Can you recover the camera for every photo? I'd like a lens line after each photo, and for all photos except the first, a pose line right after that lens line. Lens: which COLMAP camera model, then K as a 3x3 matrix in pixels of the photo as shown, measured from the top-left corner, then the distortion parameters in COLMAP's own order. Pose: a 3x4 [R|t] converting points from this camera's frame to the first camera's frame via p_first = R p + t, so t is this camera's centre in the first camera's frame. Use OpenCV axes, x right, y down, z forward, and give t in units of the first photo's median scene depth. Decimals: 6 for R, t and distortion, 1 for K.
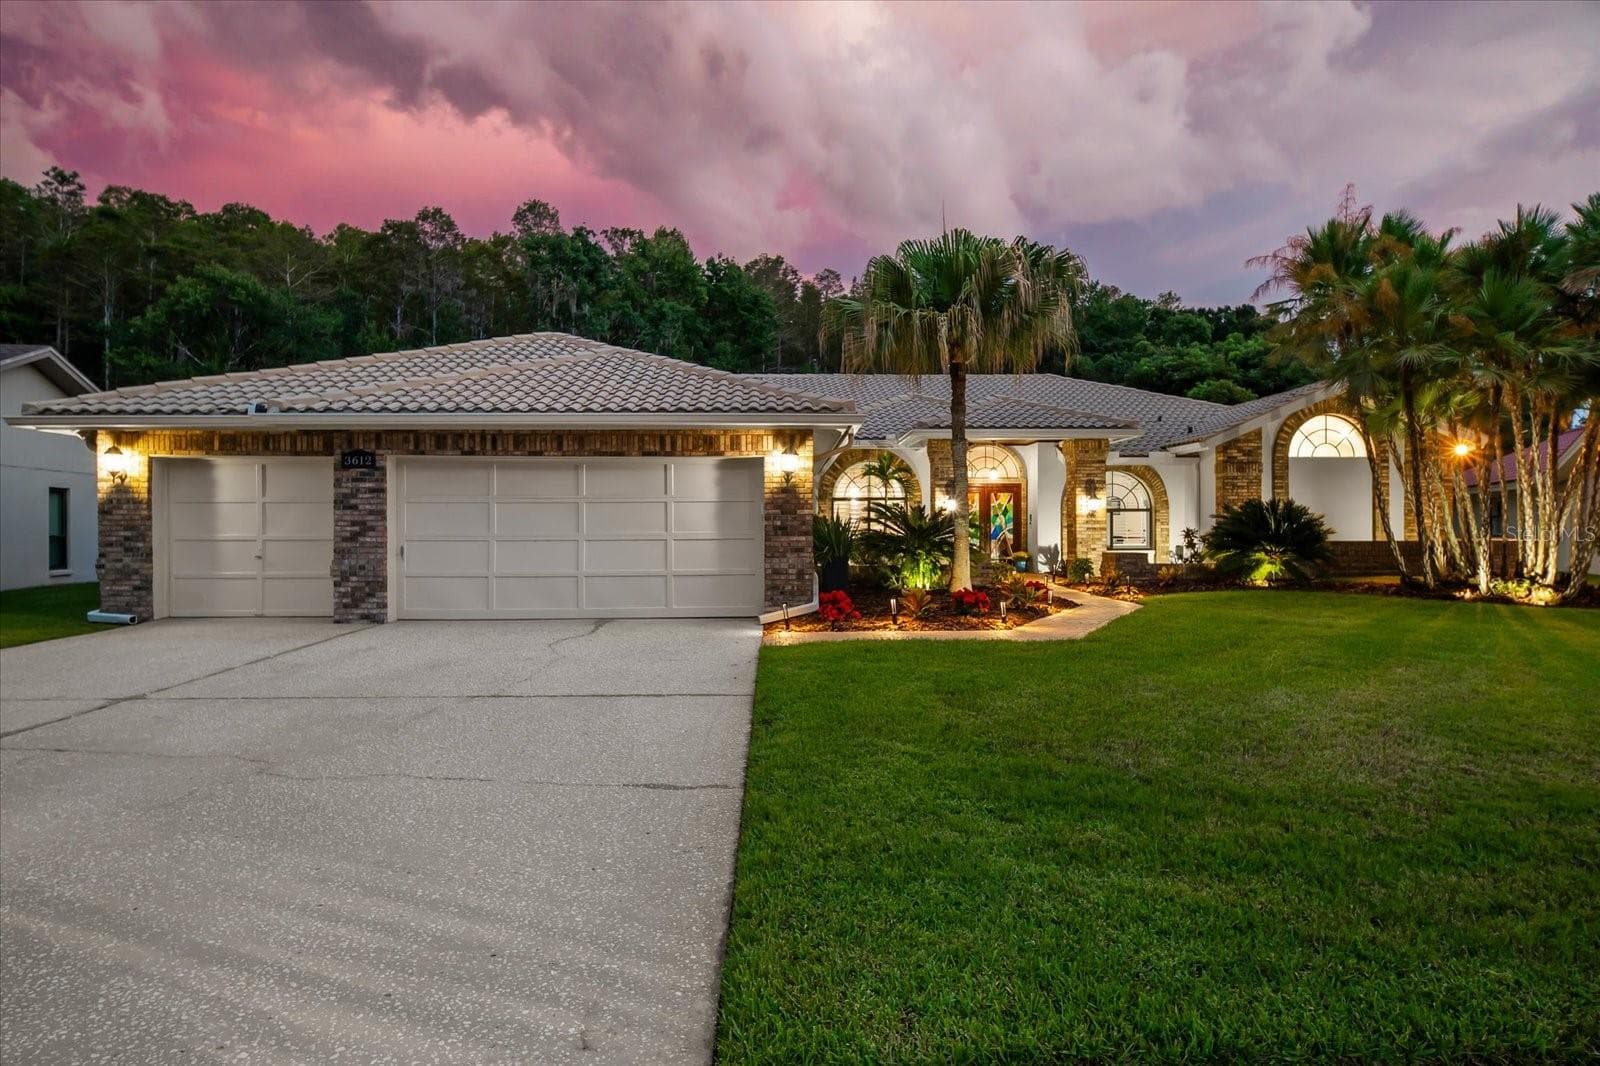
lens RADIAL K [[850.6, 0, 803.4], [0, 850.6, 527.1], [0, 0, 1]] dist [0.001811, -0.002107]
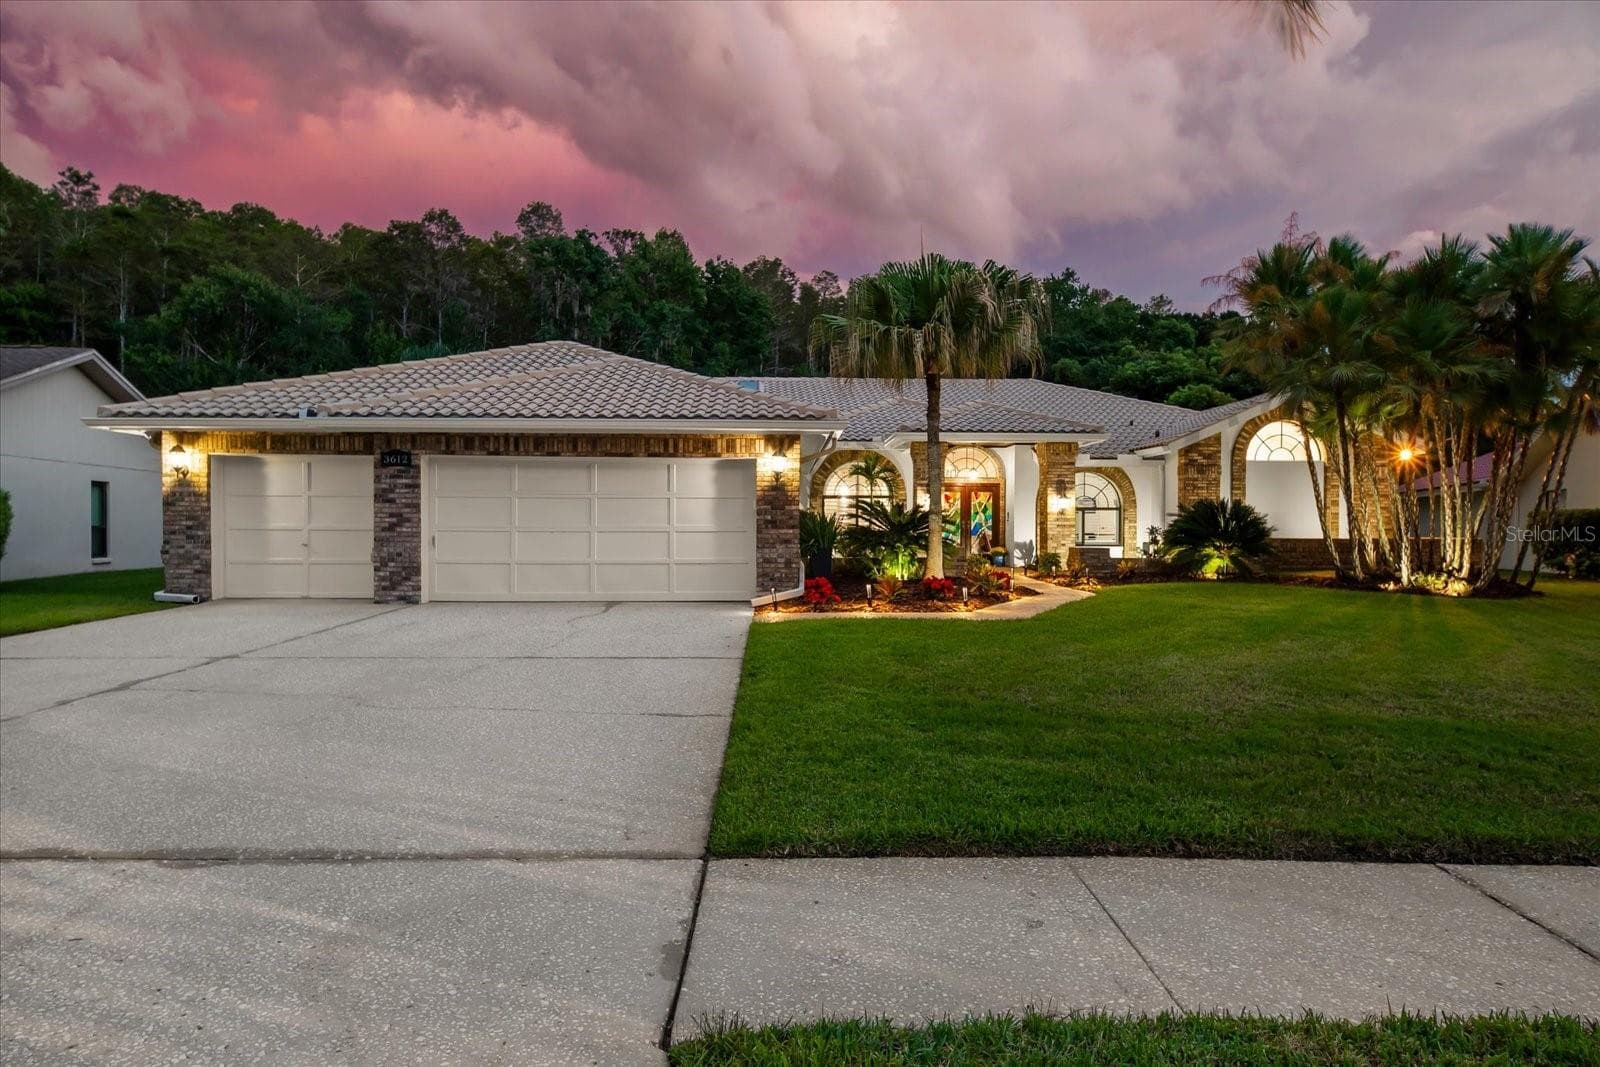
lens RADIAL K [[849.5, 0, 802.2], [0, 849.5, 534.6], [0, 0, 1]] dist [0.001835, -0.000529]
pose [[0.999977, 0.006661, 0.001240, 0.011381], [-0.006675, 0.999910, 0.011679, 0.003807], [-0.001162, -0.011687, 0.999931, -0.104621]]
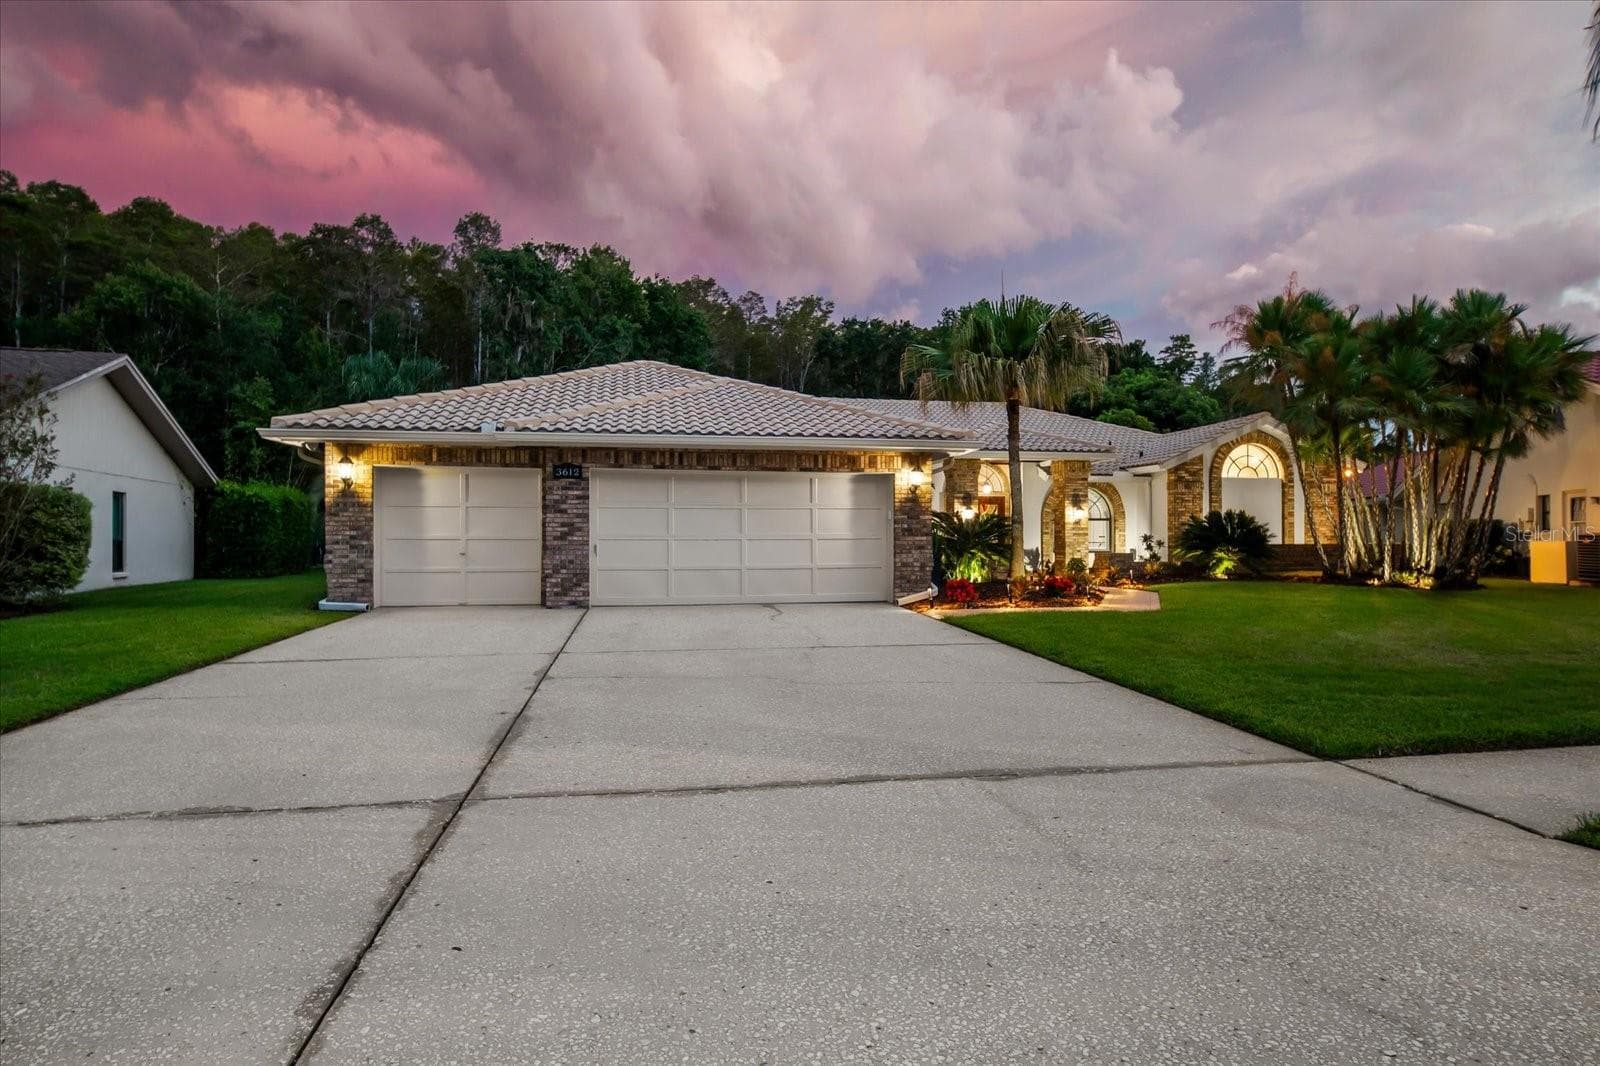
lens RADIAL K [[837.3, 0, 800.0], [0, 837.3, 533.0], [0, 0, 1]] dist [0.001848, -0.000006]
pose [[0.989030, 0.002993, 0.147685, -0.311127], [-0.002126, 0.999980, -0.006033, 0.011301], [-0.147700, 0.005653, 0.989016, -0.172769]]
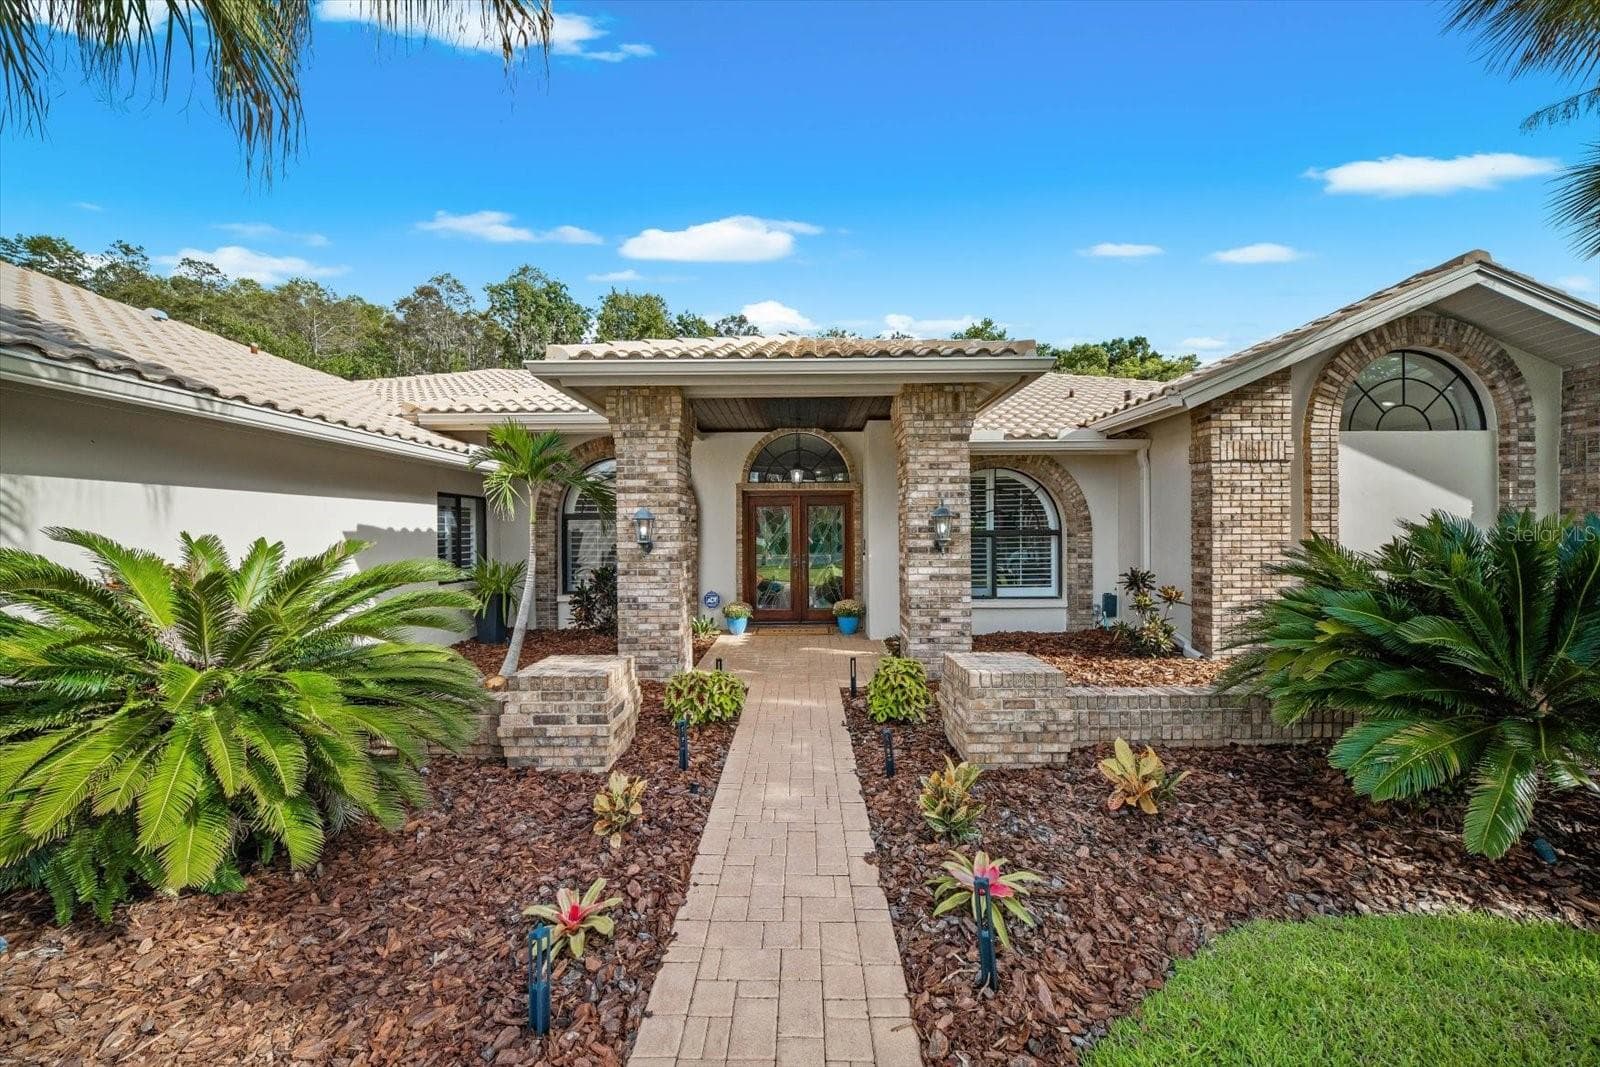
lens RADIAL K [[550.7, 0, 801.7], [0, 550.7, 533.6], [0, 0, 1]] dist [-0.008468, -0.000139]
pose [[0.999359, -0.004299, -0.035550, 0.366236], [0.004493, 0.999975, 0.005374, -0.033506], [0.035526, -0.005531, 0.999353, 0.925872]]
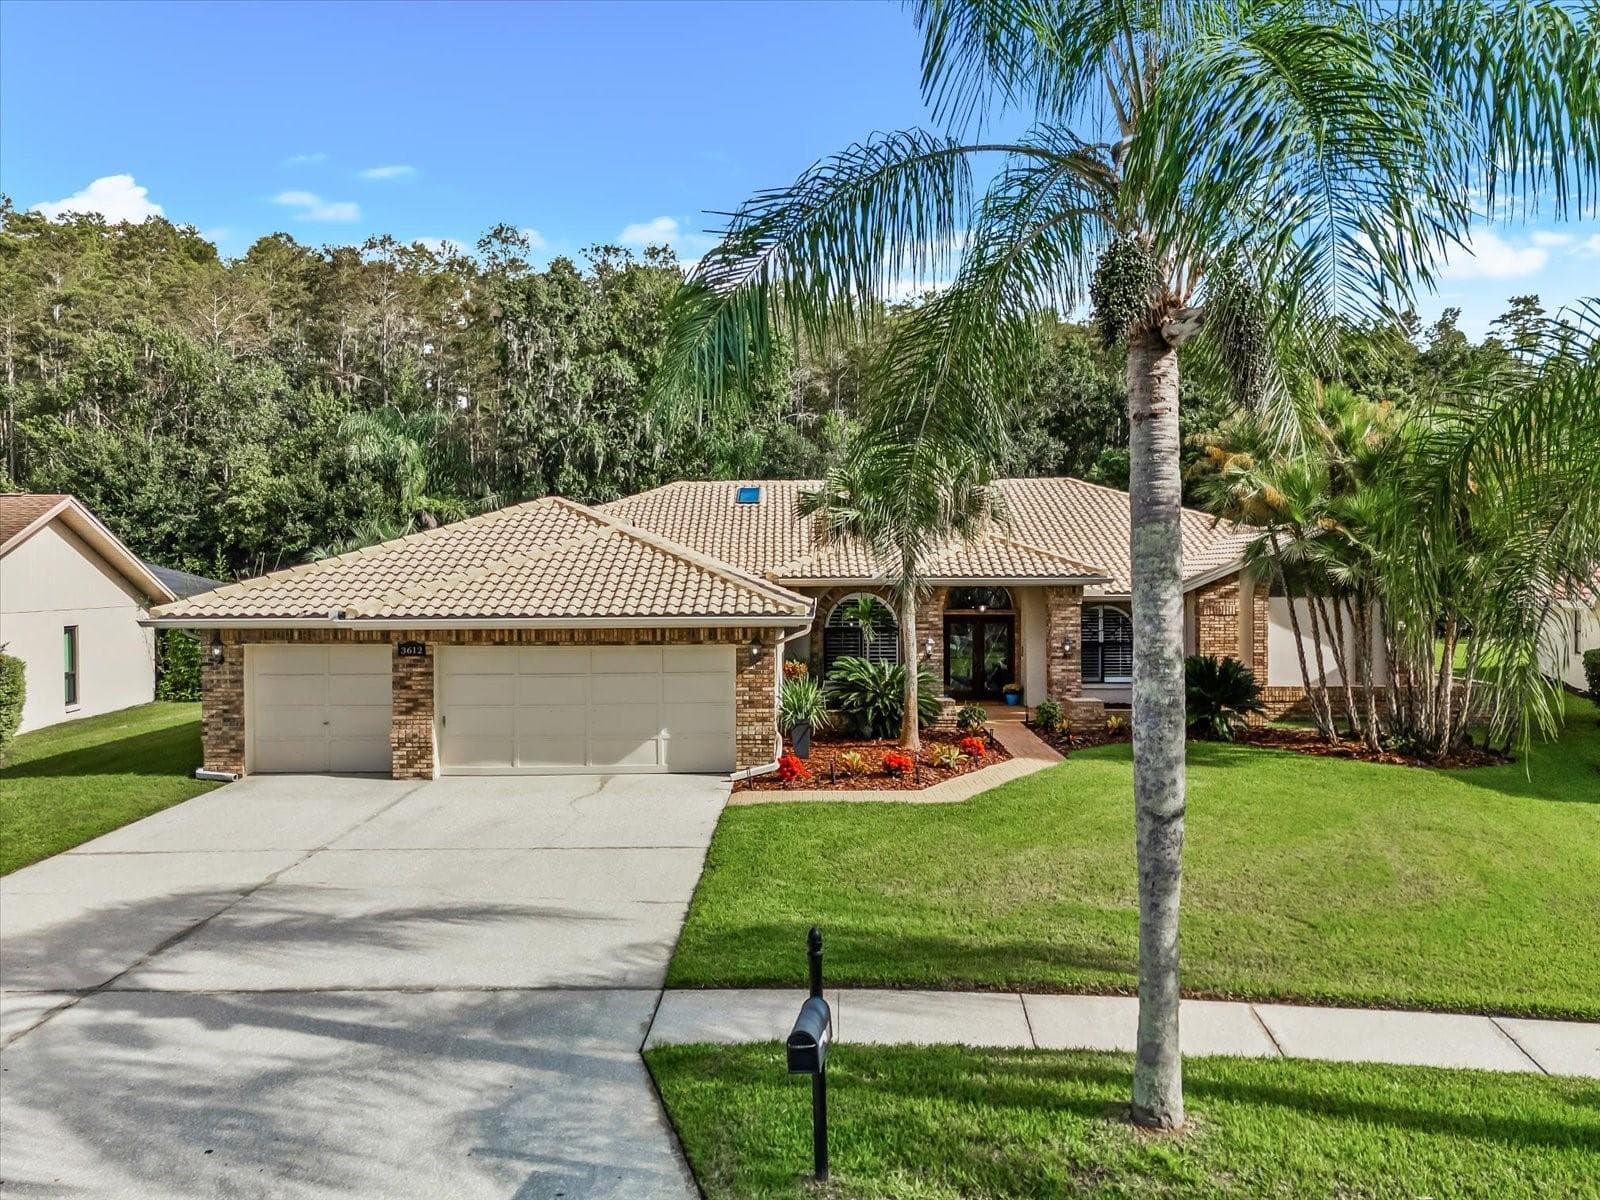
lens RADIAL K [[1173.6, 0, 805.1], [0, 1173.6, 591.8], [0, 0, 1]] dist [0.038855, -0.003823]
pose [[0.999234, -0.001393, -0.039114, 0.103920], [0.002088, 0.999840, 0.017743, -0.161585], [0.039084, -0.017811, 0.999077, -0.592987]]
